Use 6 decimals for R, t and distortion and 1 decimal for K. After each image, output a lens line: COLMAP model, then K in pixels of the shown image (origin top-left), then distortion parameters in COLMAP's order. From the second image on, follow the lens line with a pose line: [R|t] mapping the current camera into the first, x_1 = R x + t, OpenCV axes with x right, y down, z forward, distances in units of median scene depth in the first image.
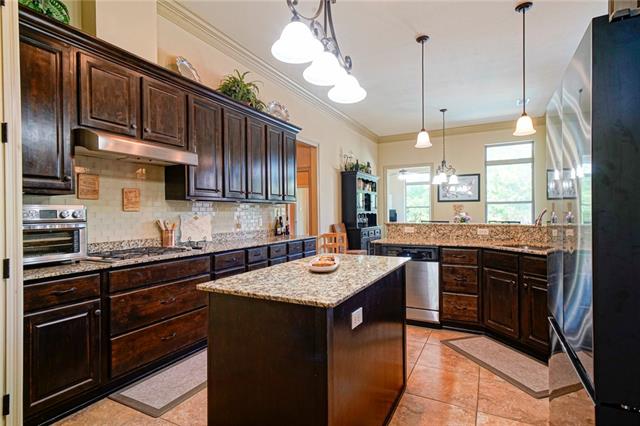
lens RADIAL K [[324.9, 0, 321.5], [0, 324.9, 213.4], [0, 0, 1]] dist [0.011375, 0.000321]
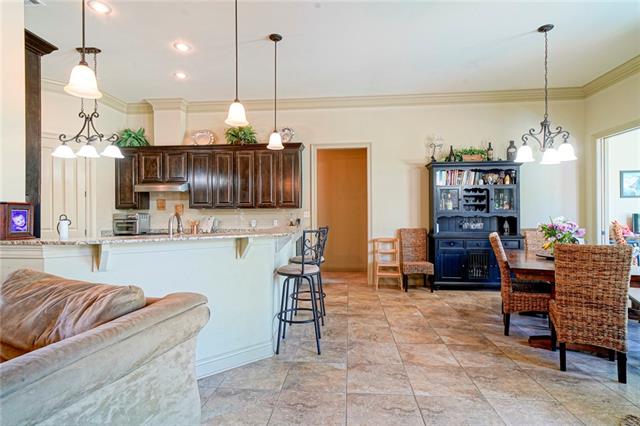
lens RADIAL K [[324.9, 0, 321.5], [0, 324.9, 213.4], [0, 0, 1]] dist [0.011375, 0.000321]
pose [[0.381481, 0.000181, -0.924377, 0.654066], [0.000241, 1.000000, 0.000295, -0.006289], [0.924377, -0.000336, 0.381481, 0.395410]]
